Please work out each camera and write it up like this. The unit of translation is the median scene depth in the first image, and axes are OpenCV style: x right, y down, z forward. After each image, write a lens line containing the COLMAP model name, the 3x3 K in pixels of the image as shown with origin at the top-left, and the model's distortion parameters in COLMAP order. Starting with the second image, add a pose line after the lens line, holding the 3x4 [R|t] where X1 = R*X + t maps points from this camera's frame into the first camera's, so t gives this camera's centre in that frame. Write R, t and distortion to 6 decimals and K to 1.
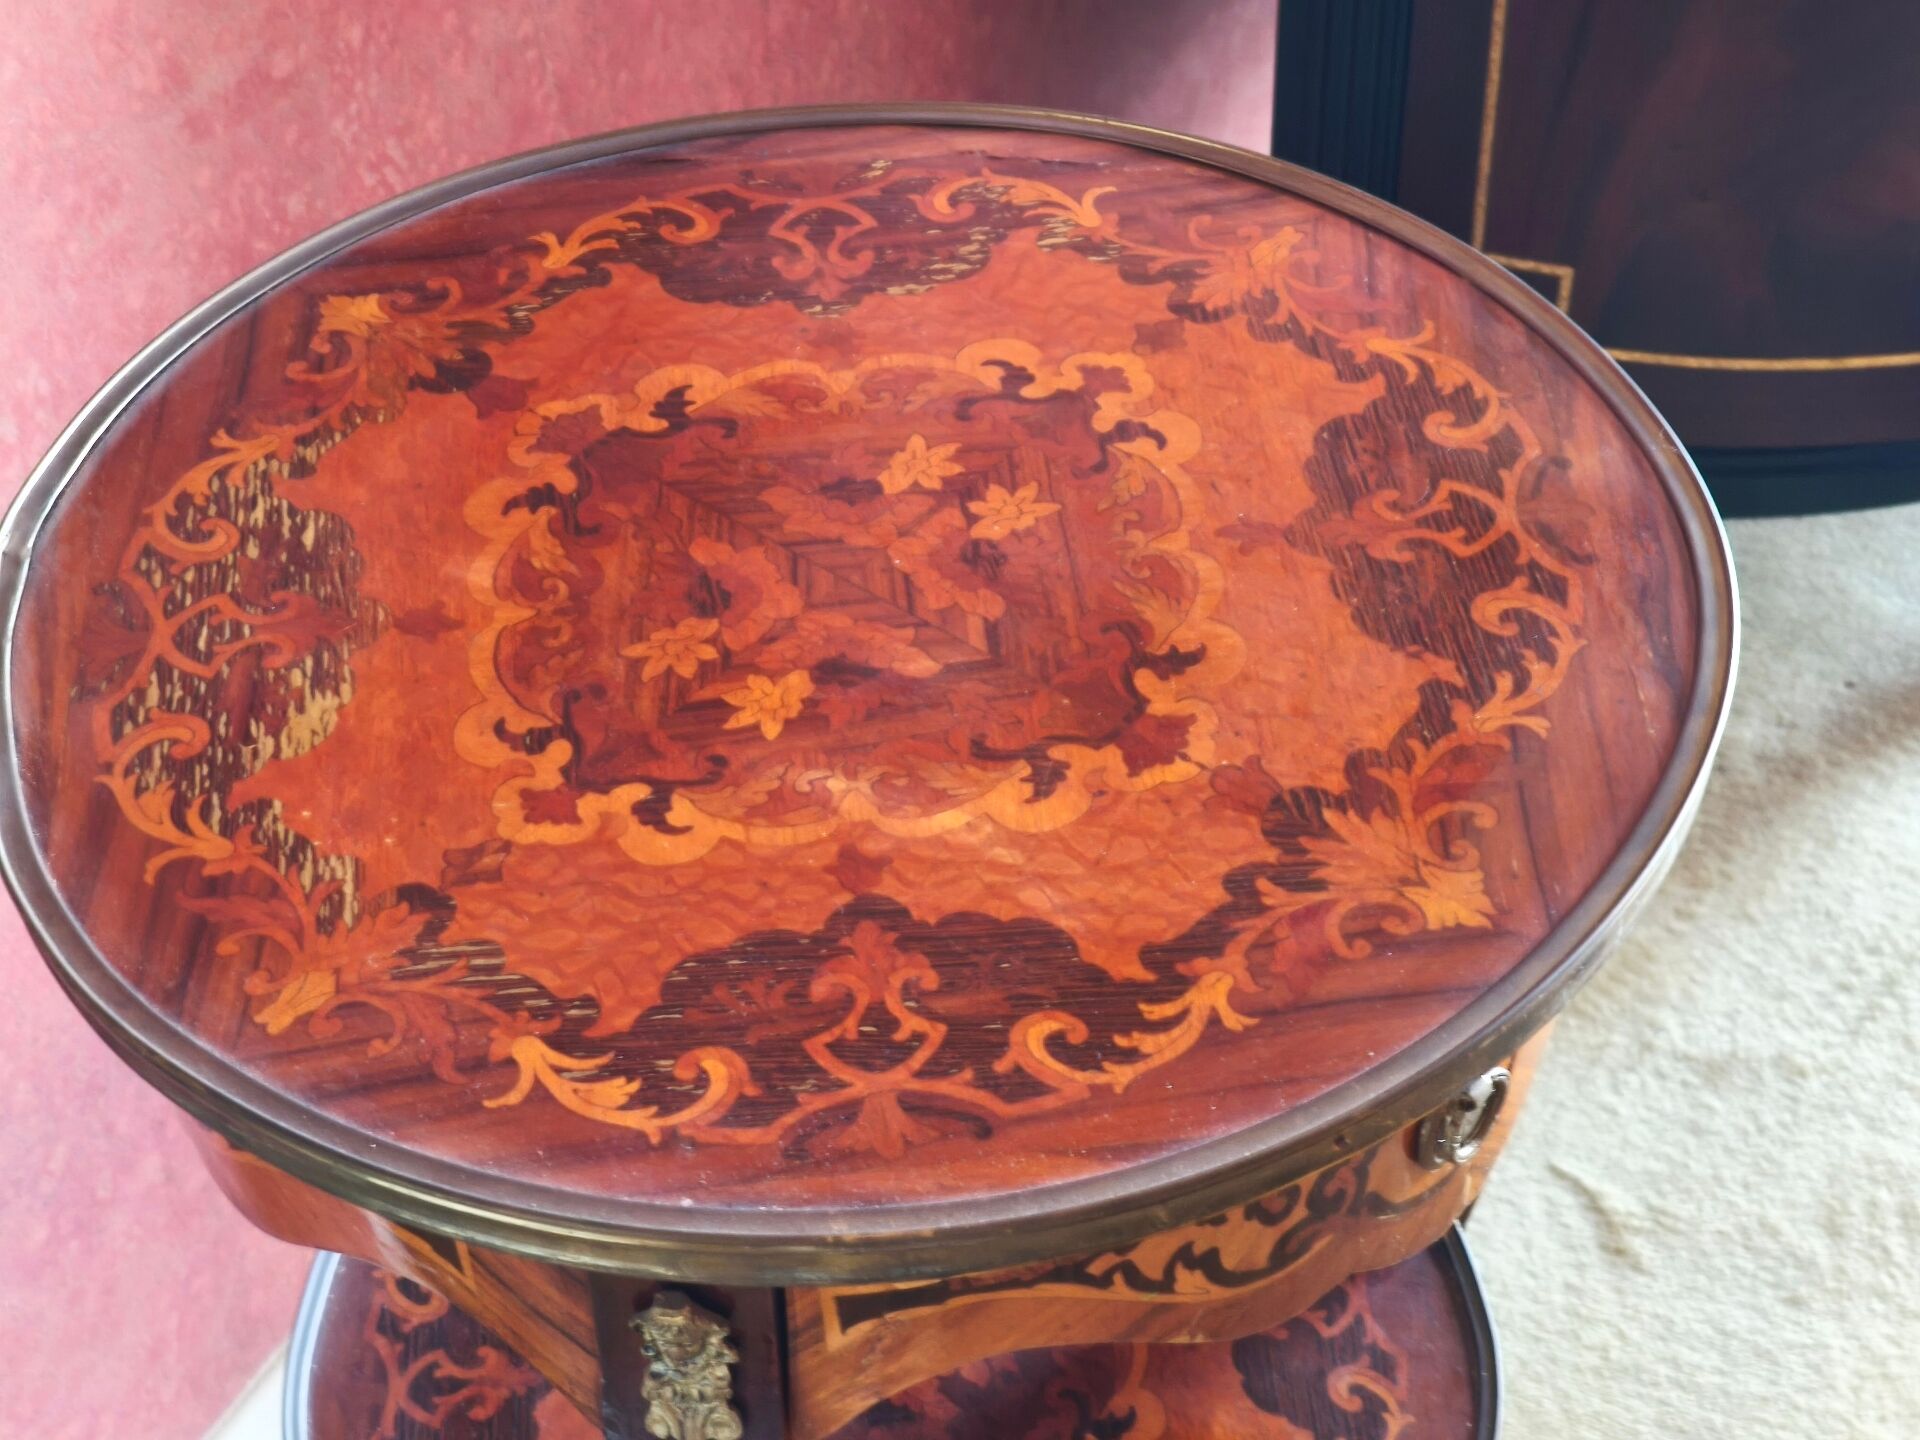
lens RADIAL K [[3427.9, 0, 963.9], [0, 3427.9, 710.1], [0, 0, 1]] dist [0.322755, -1.388329]
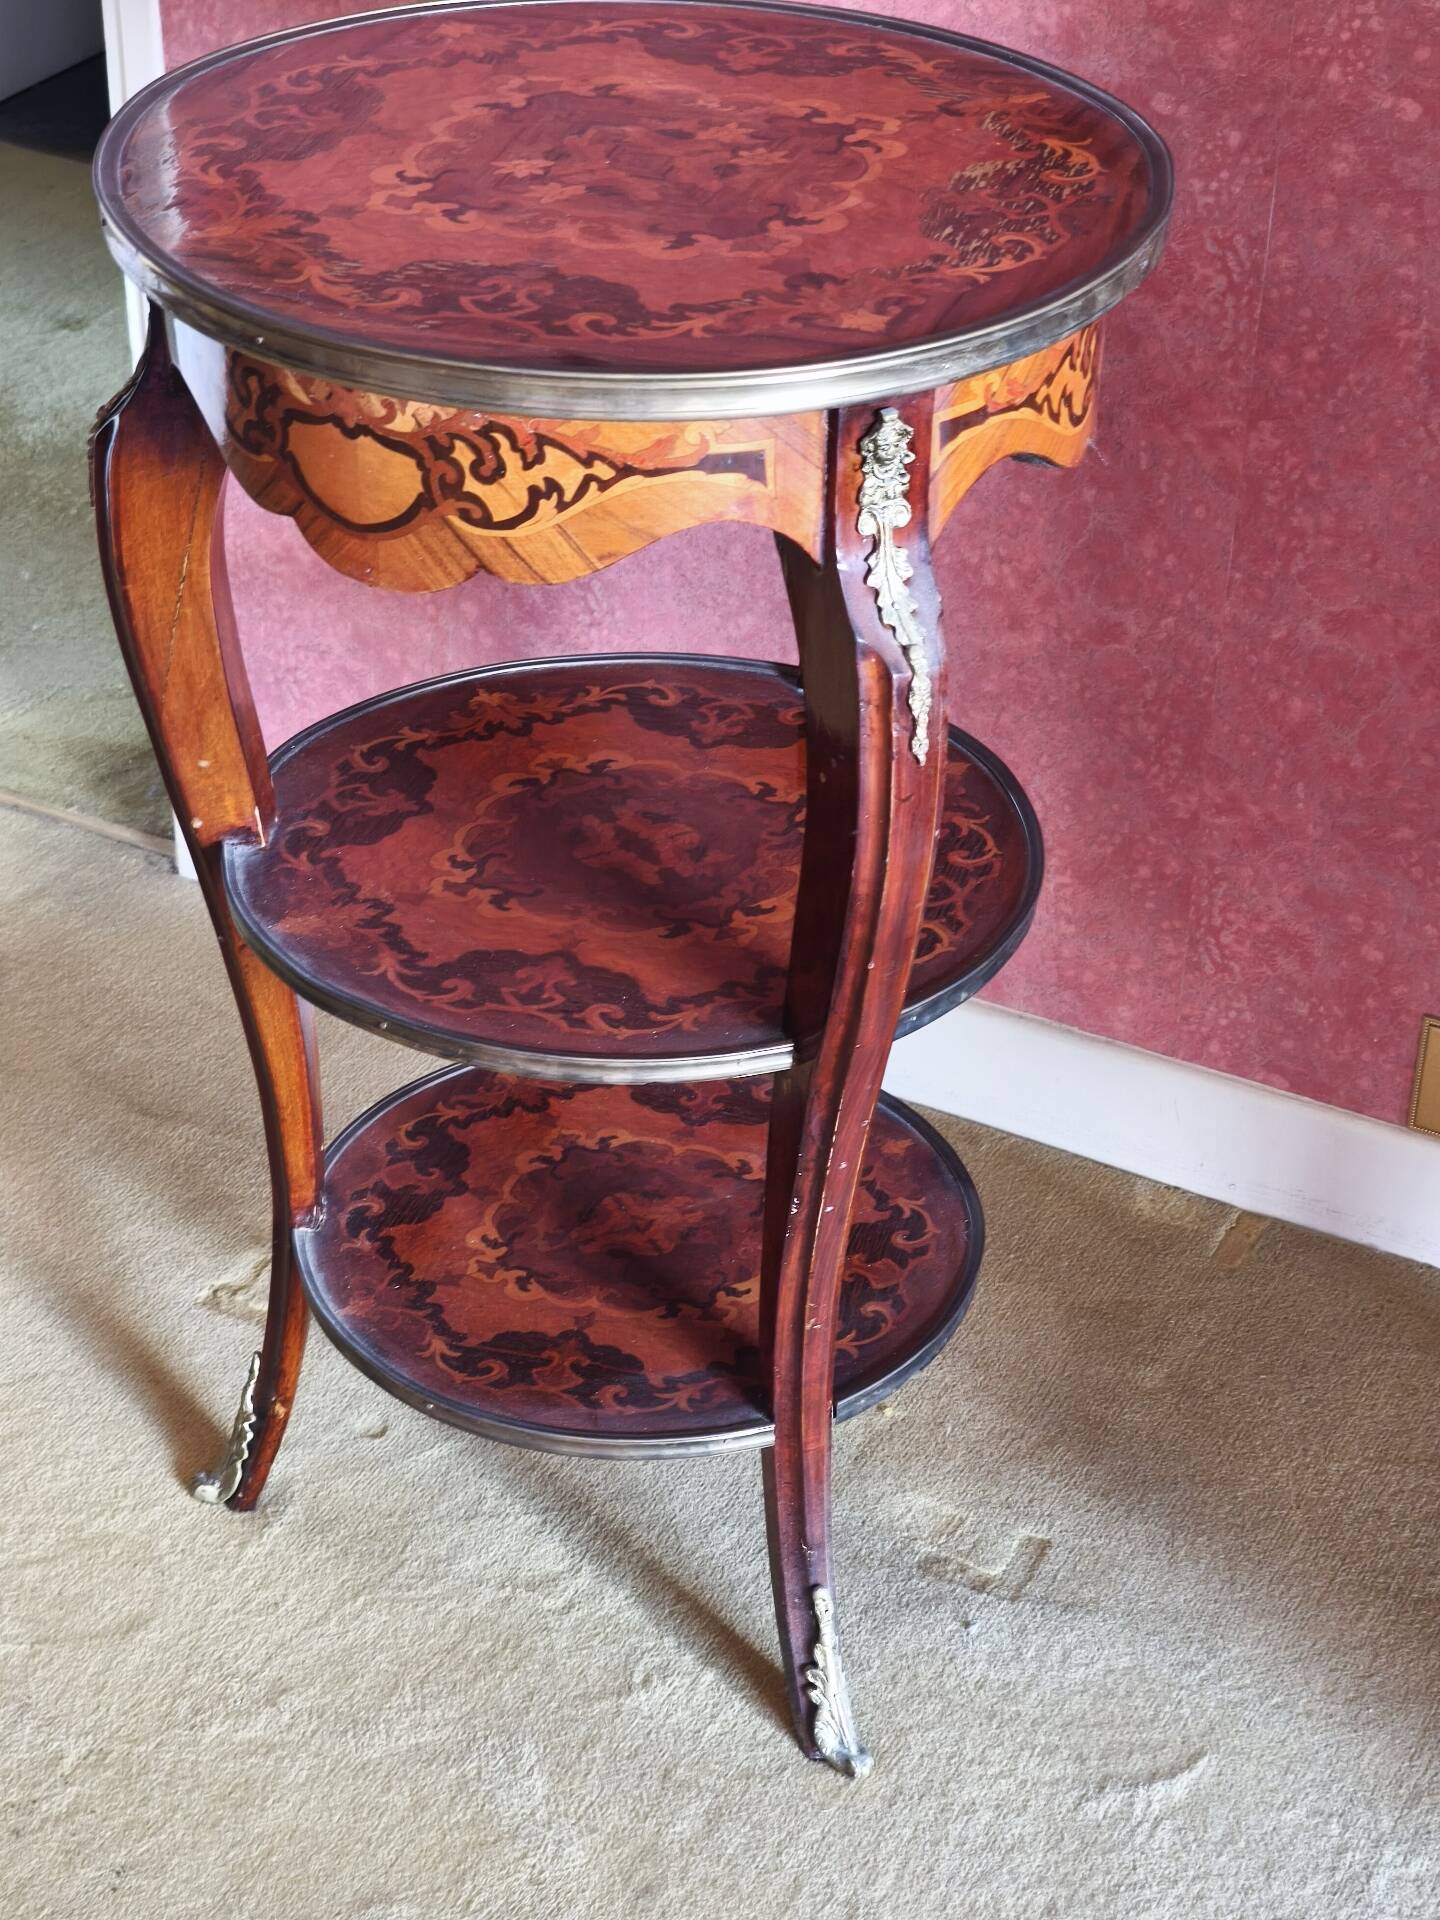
lens RADIAL K [[3427.9, 0, 714.4], [0, 3427.9, 944.0], [0, 0, 1]] dist [0.322755, -1.388329]
pose [[-0.923878, -0.202239, 0.324881, -0.675492], [0.258166, 0.297292, 0.919221, -1.431343], [-0.282487, 0.933122, -0.222451, 1.719652]]
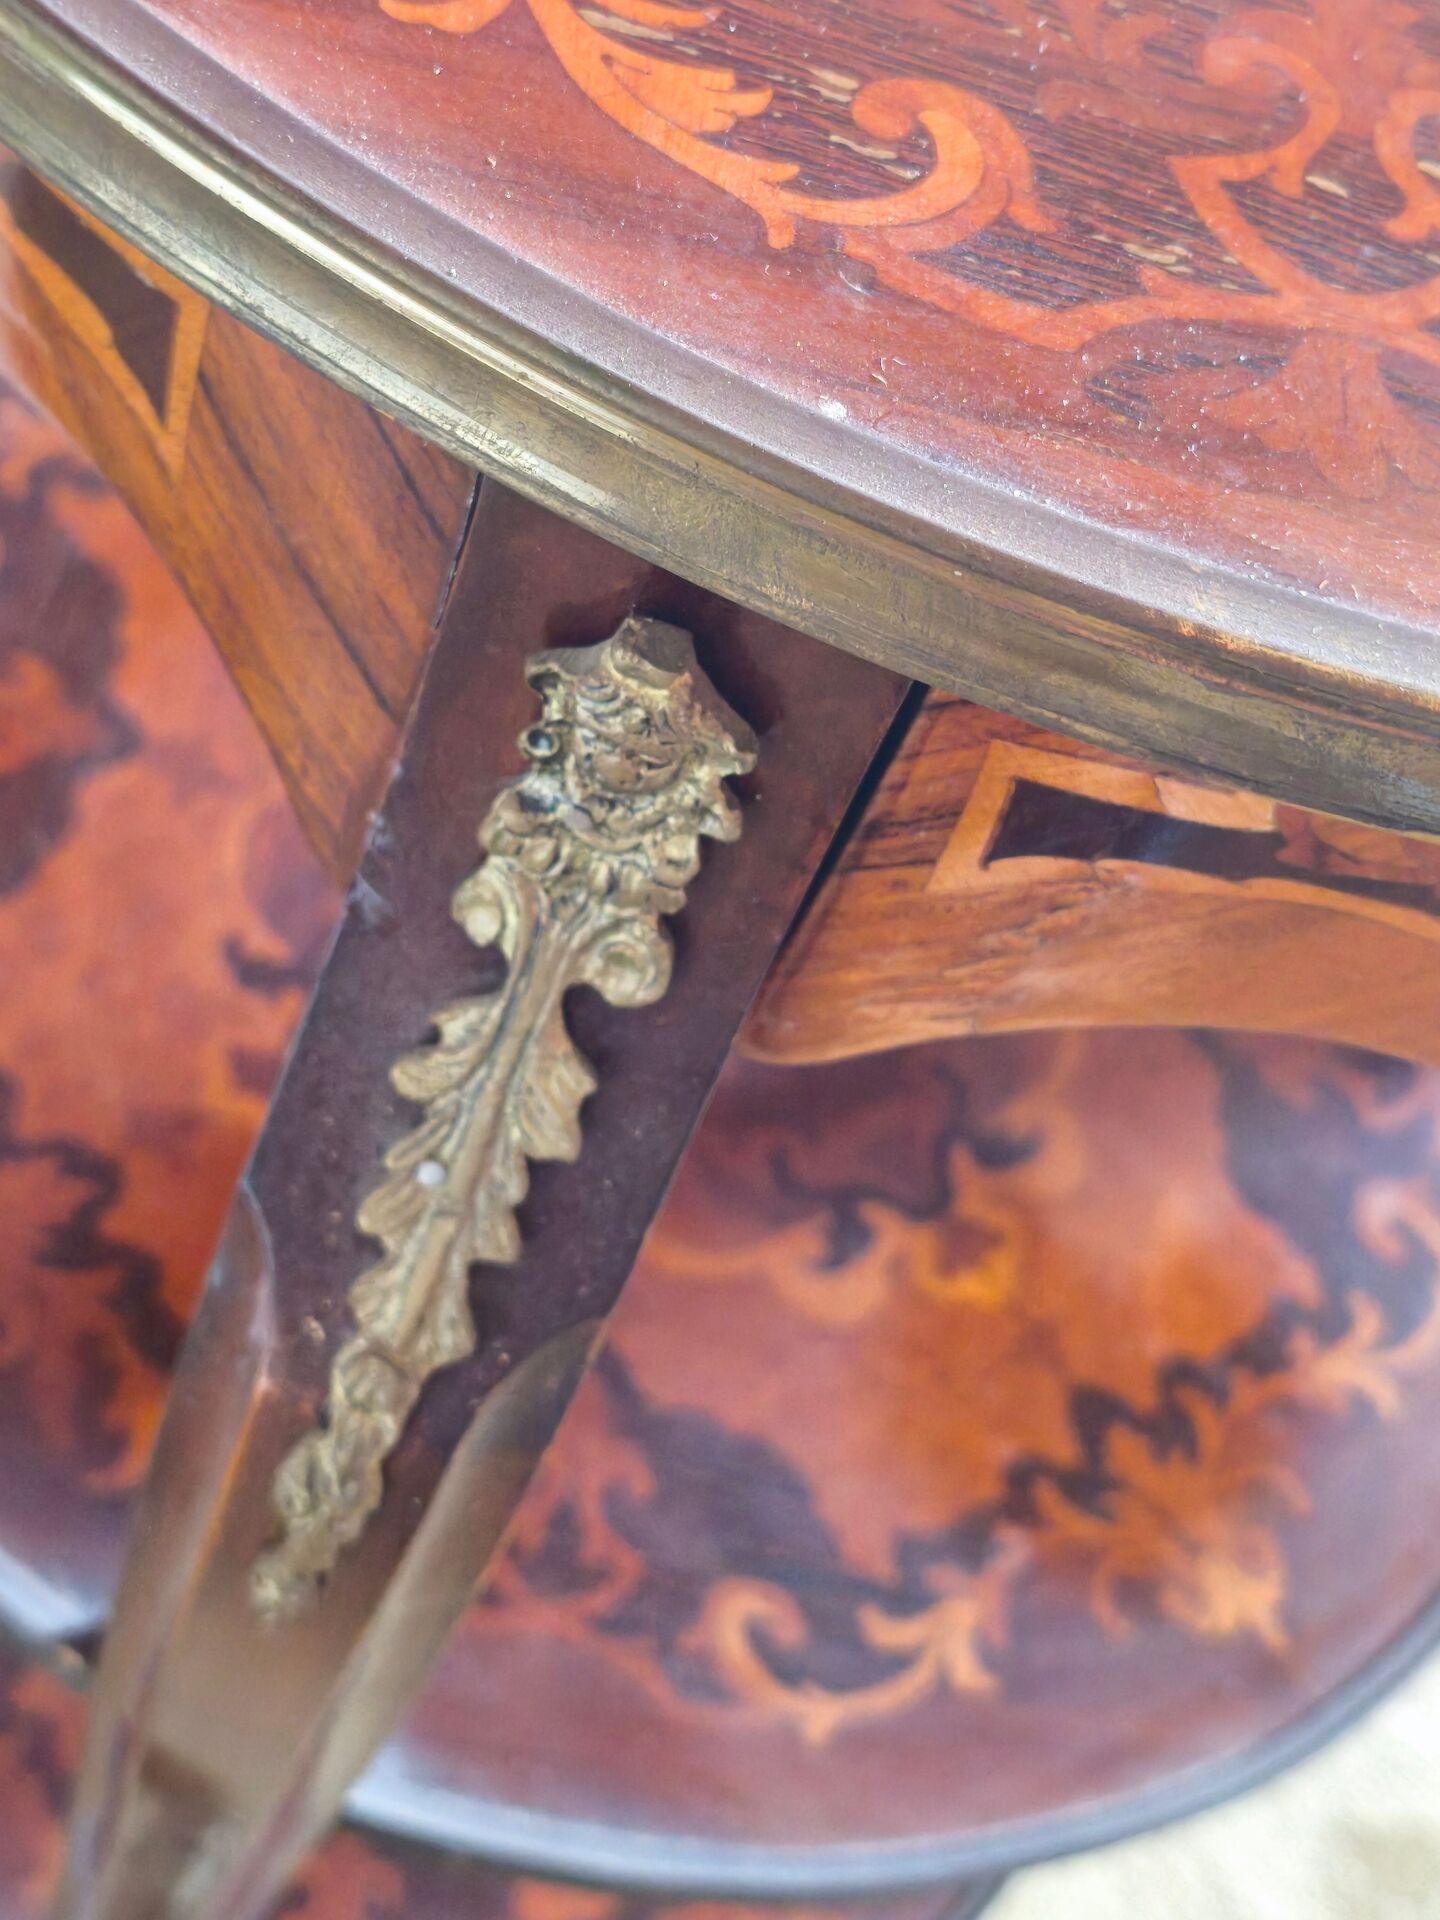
lens RADIAL K [[3523.5, 0, 654.9], [0, 3523.5, 791.7], [0, 0, 1]] dist [0.265124, -1.842374]
pose [[0.938741, 0.337036, 0.071911, -0.094709], [-0.343778, 0.930428, 0.126966, 0.117296], [-0.024116, -0.143910, 0.989297, 0.516496]]
